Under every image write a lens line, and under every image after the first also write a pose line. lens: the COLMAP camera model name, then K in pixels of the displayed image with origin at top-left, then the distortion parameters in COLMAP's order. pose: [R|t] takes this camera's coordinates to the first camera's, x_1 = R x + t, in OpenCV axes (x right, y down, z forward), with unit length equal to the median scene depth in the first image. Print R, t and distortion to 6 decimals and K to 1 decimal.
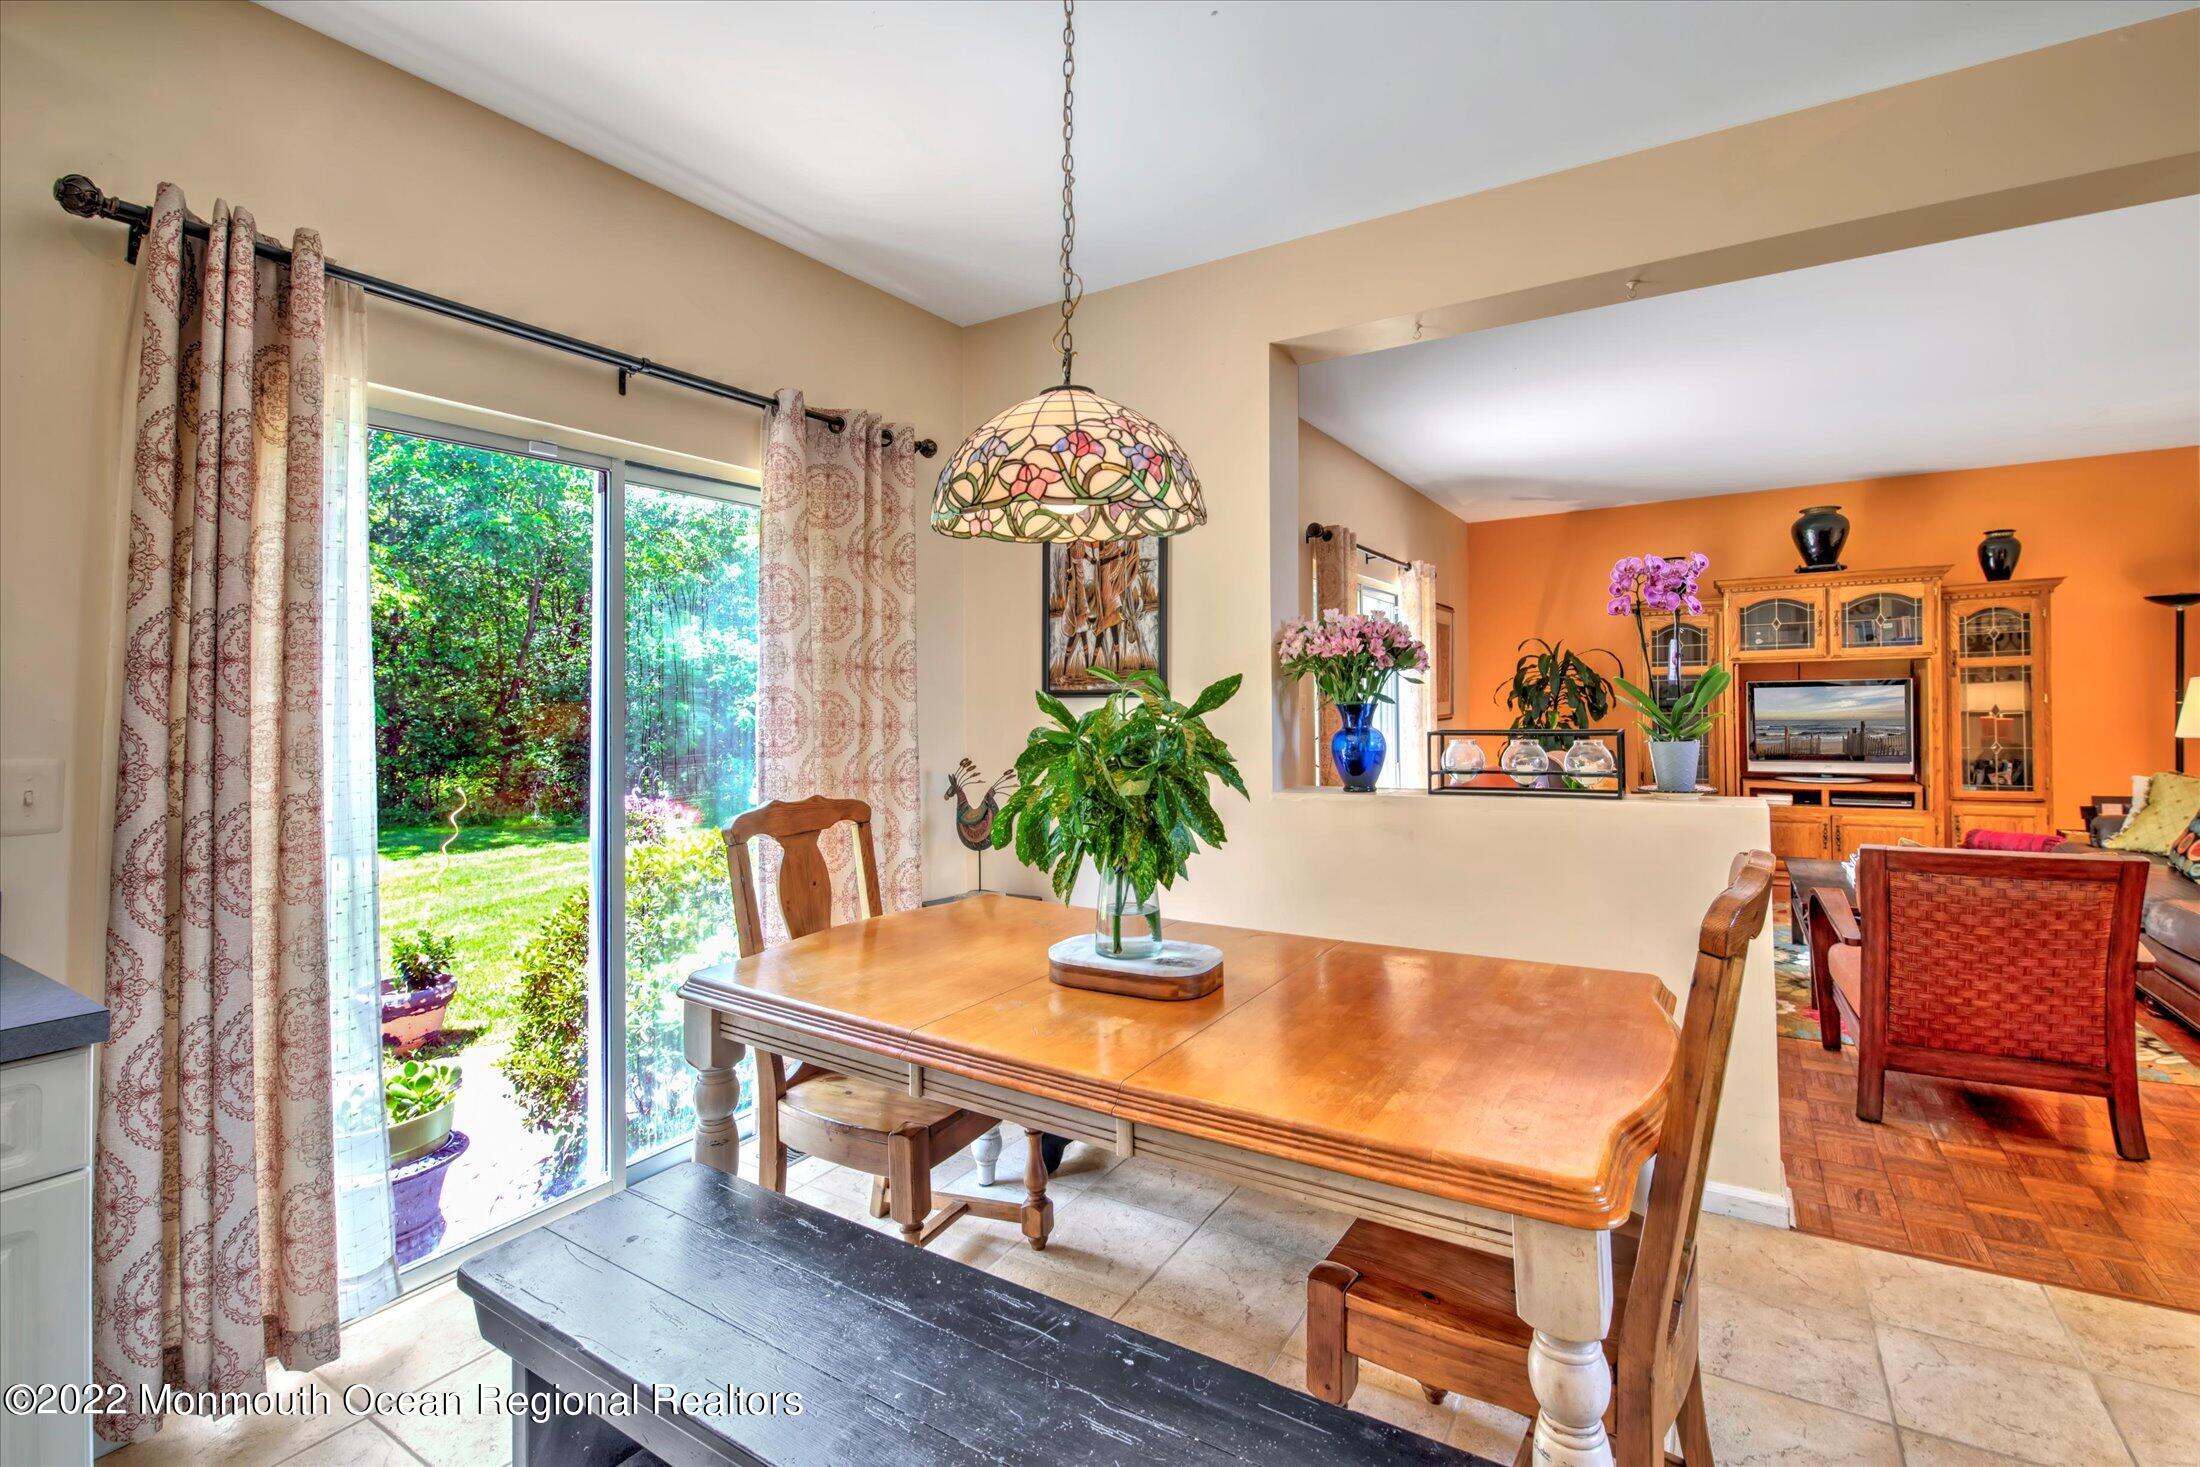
lens RADIAL K [[965.8, 0, 1114.6], [0, 965.8, 692.4], [0, 0, 1]] dist [-0.009405, -0.005834]
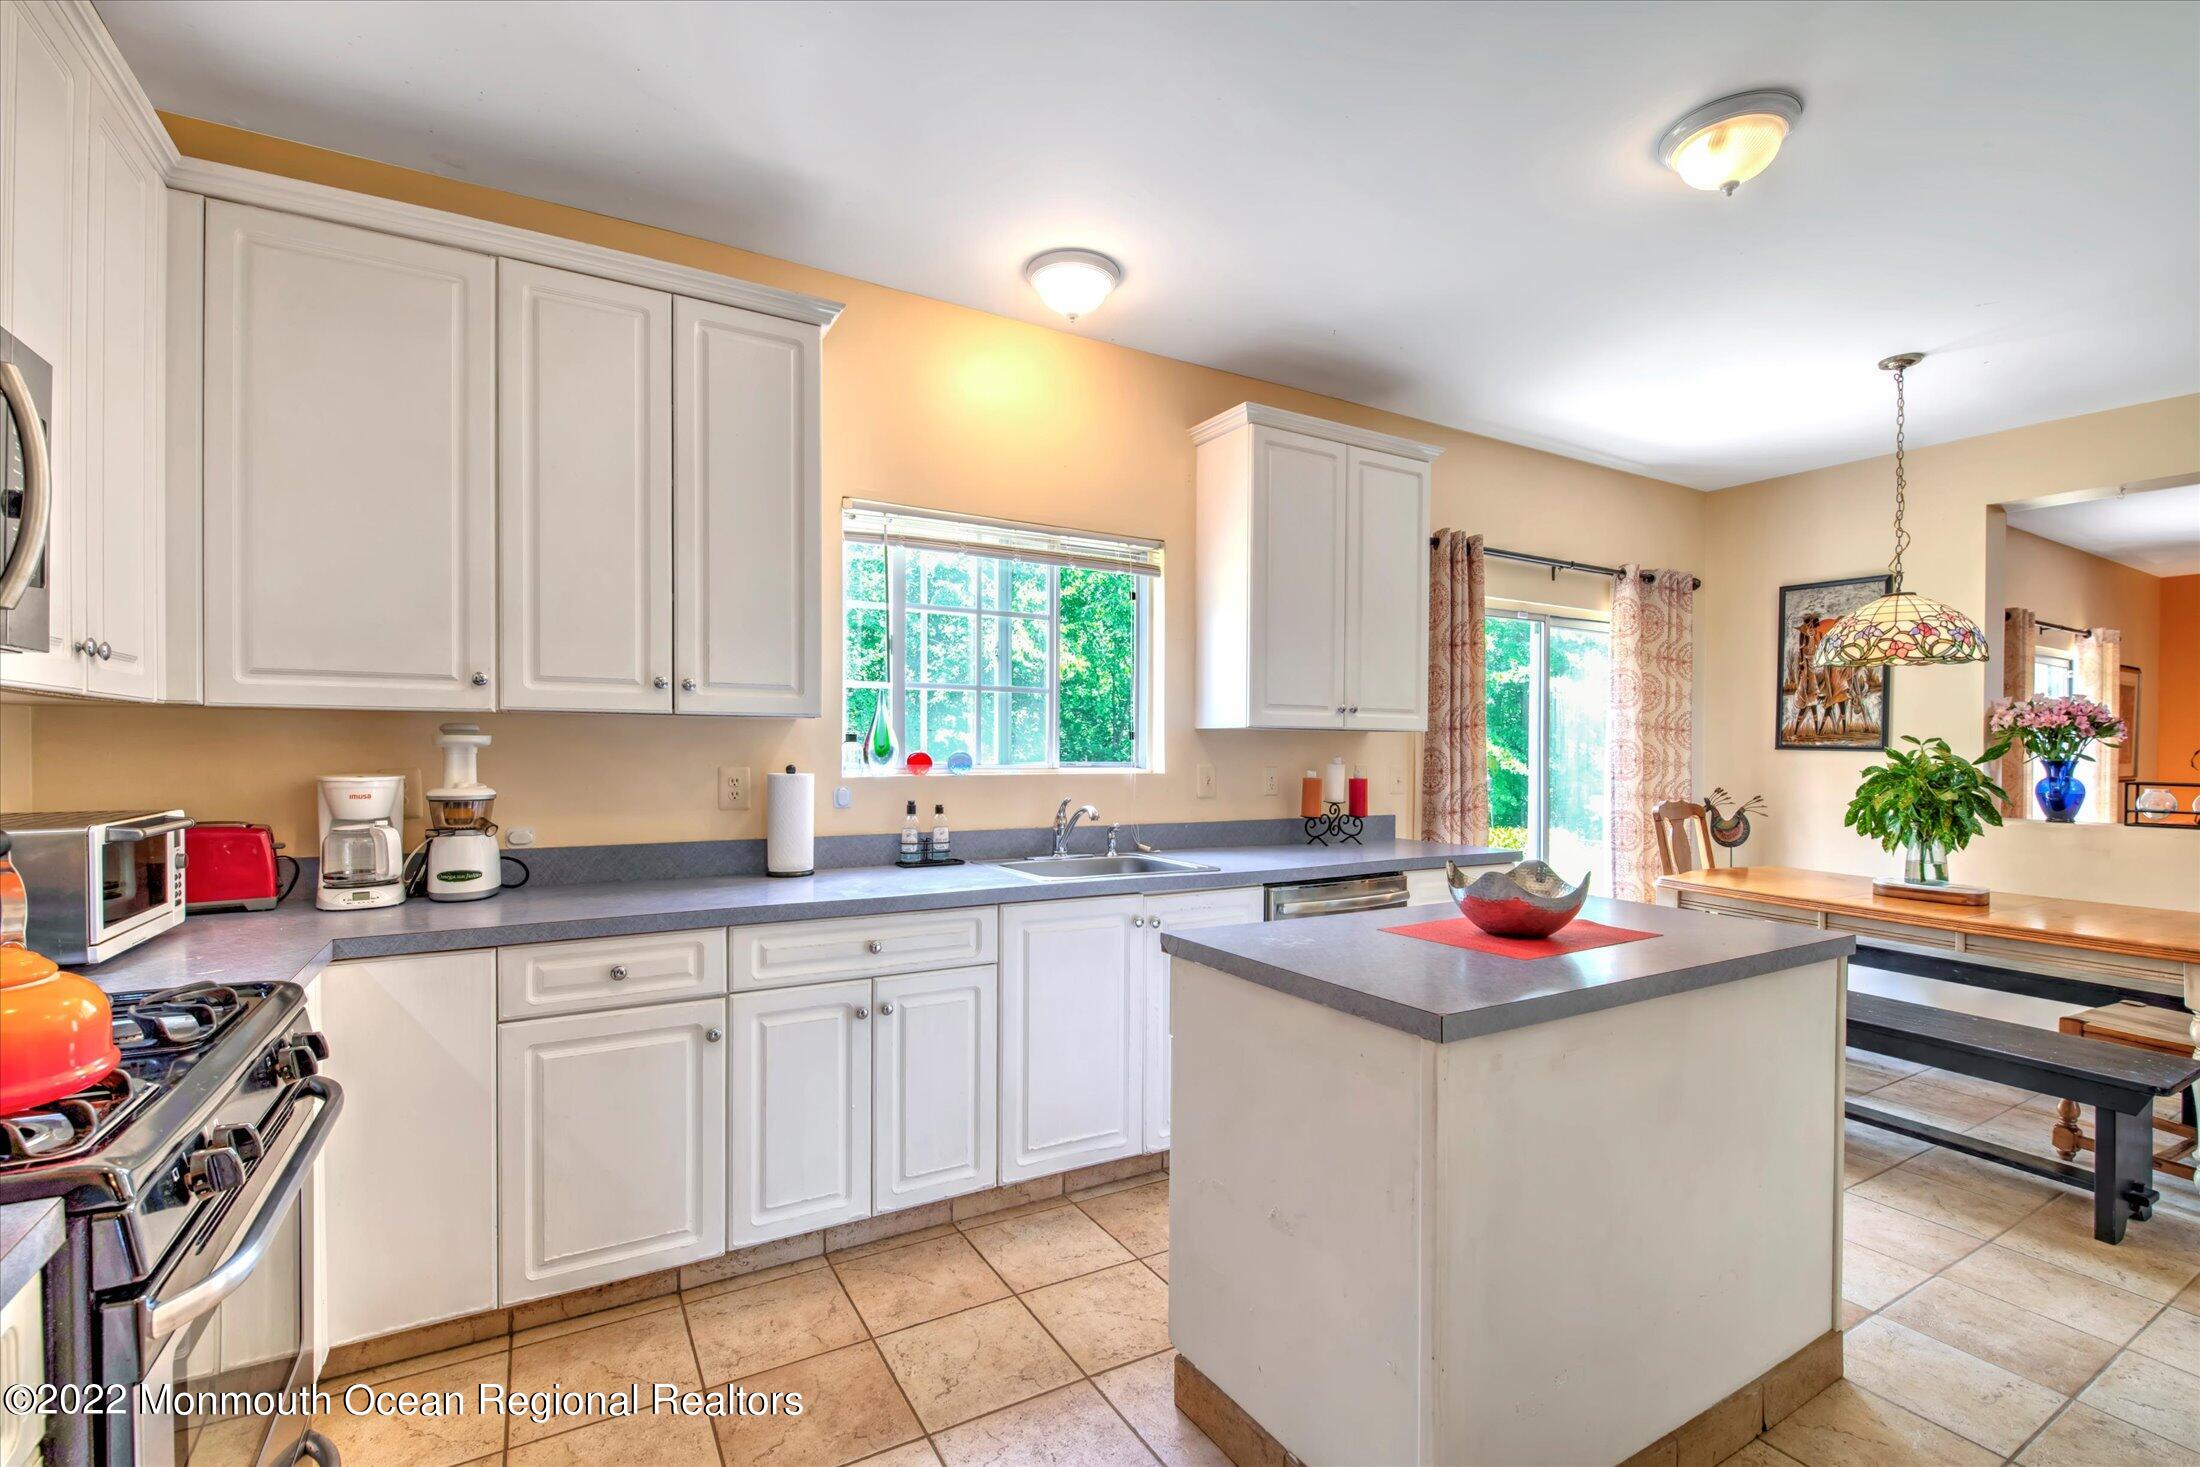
lens RADIAL K [[965.8, 0, 1093.8], [0, 965.8, 749.1], [0, 0, 1]] dist [-0.009405, -0.005834]
pose [[0.882684, 0.026397, -0.469226, -0.322935], [-0.020649, 0.999635, 0.017393, 0.001111], [0.469514, -0.005663, 0.882907, -0.835171]]
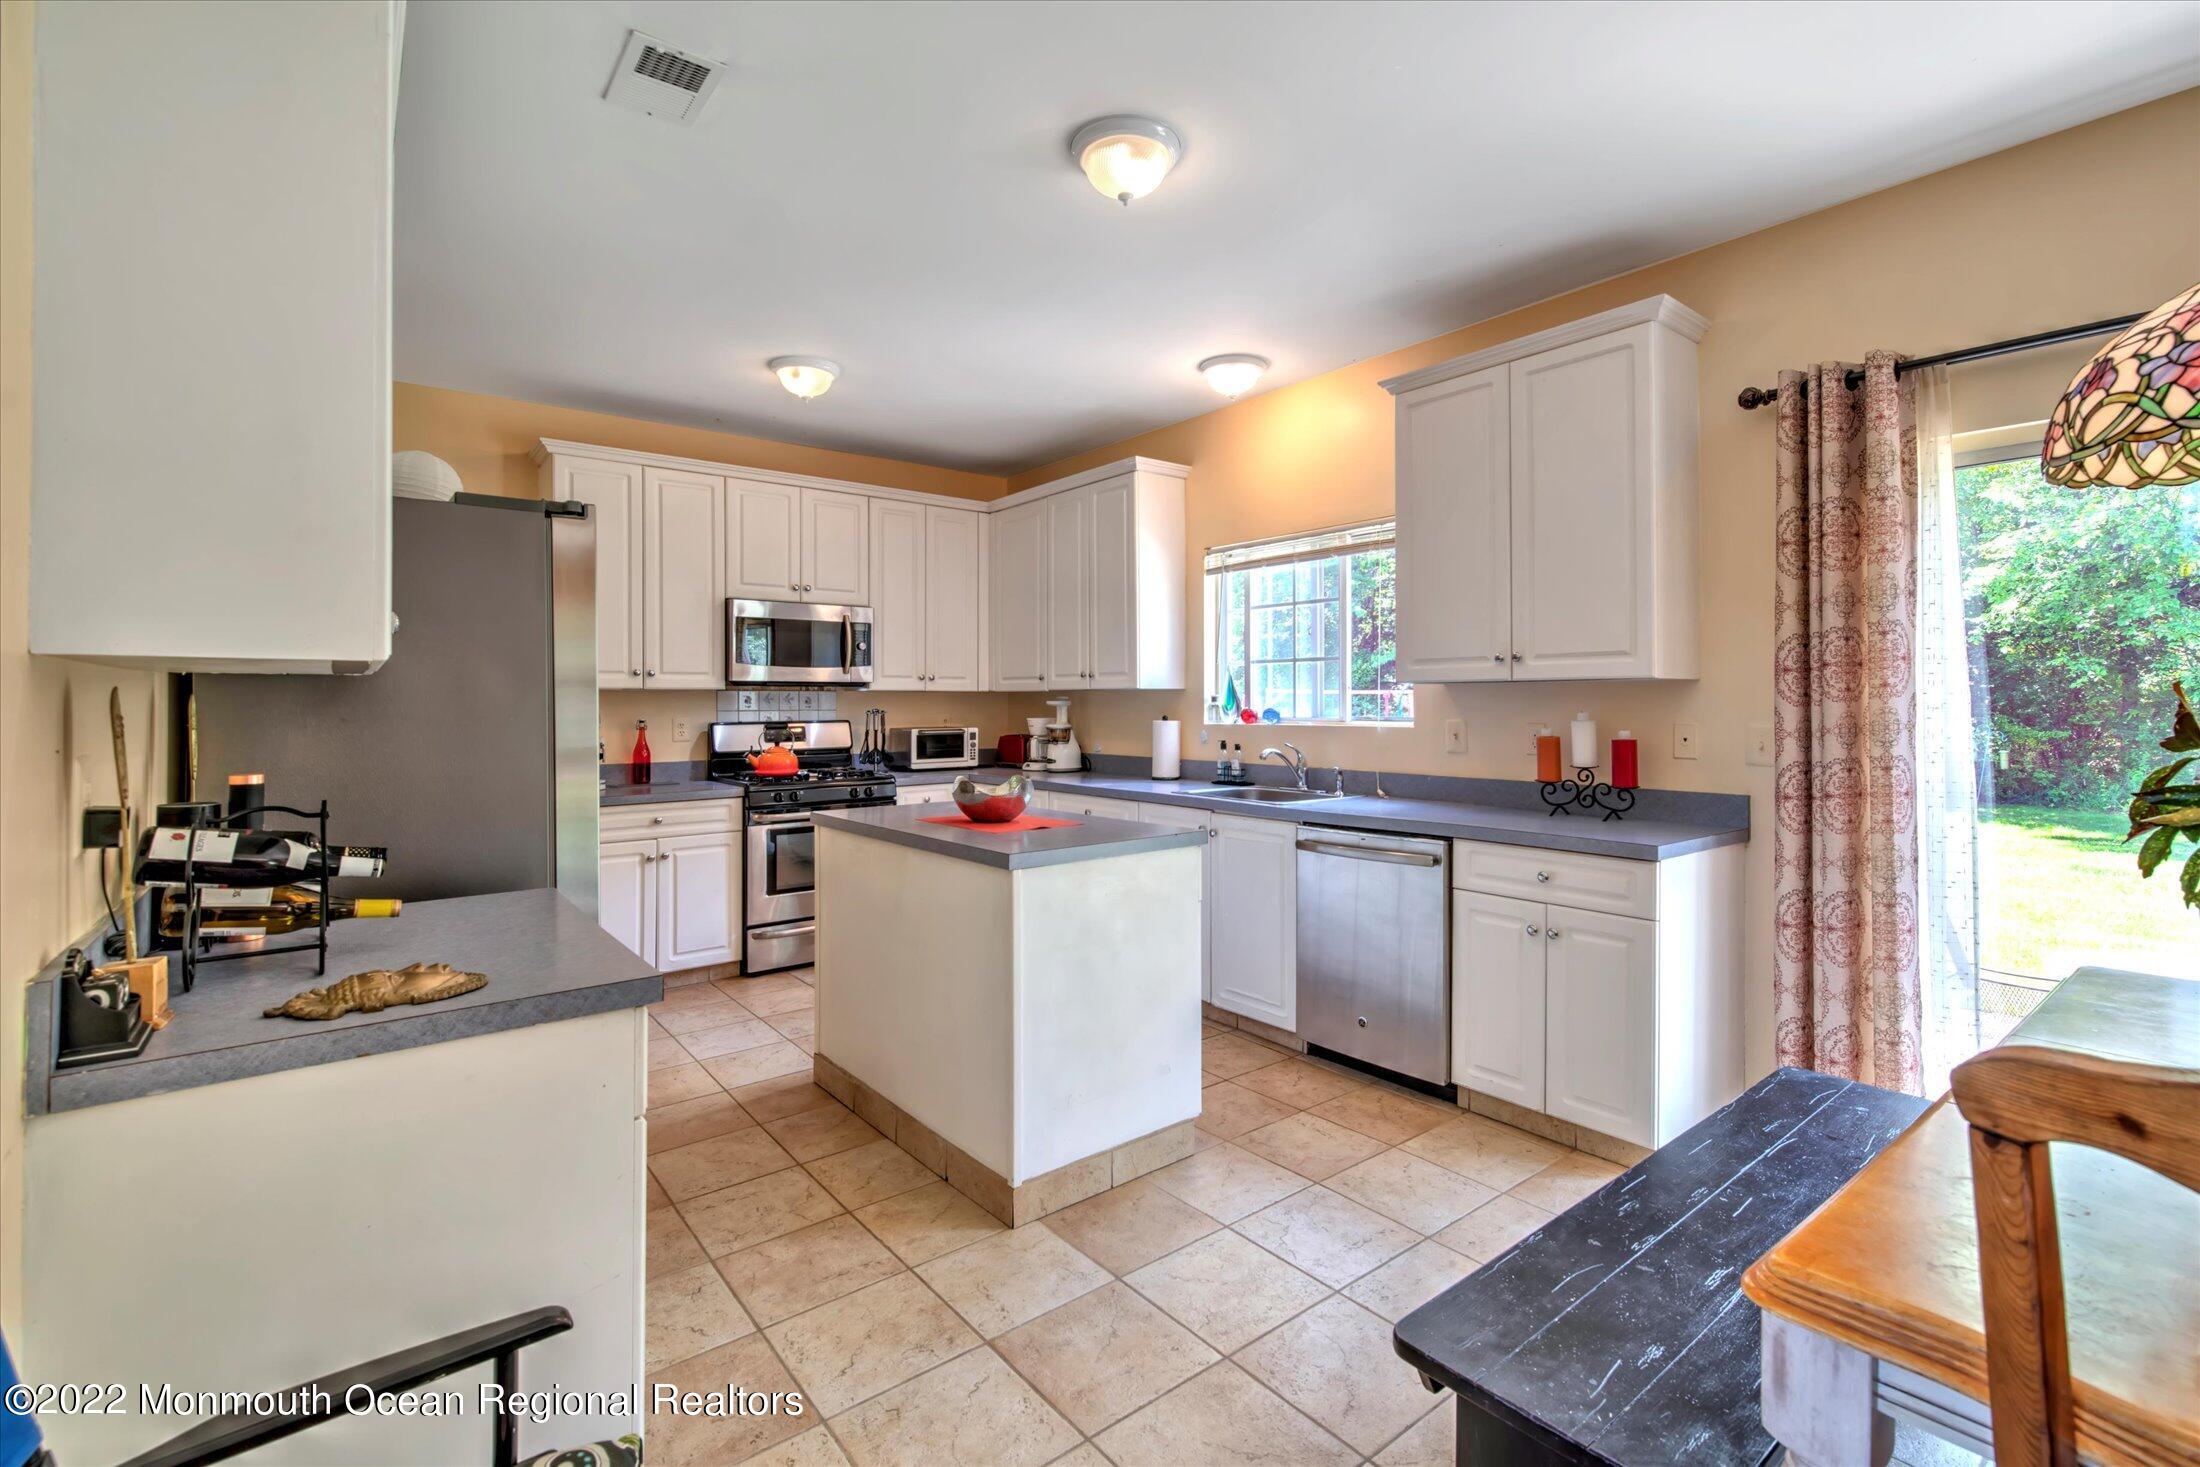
lens RADIAL K [[965.8, 0, 1106.2], [0, 965.8, 702.1], [0, 0, 1]] dist [-0.009405, -0.005834]
pose [[-0.336349, 0.015055, -0.941617, 0.470574], [0.015088, 0.999830, 0.010596, -0.002759], [0.941617, -0.010643, -0.336519, 0.222054]]
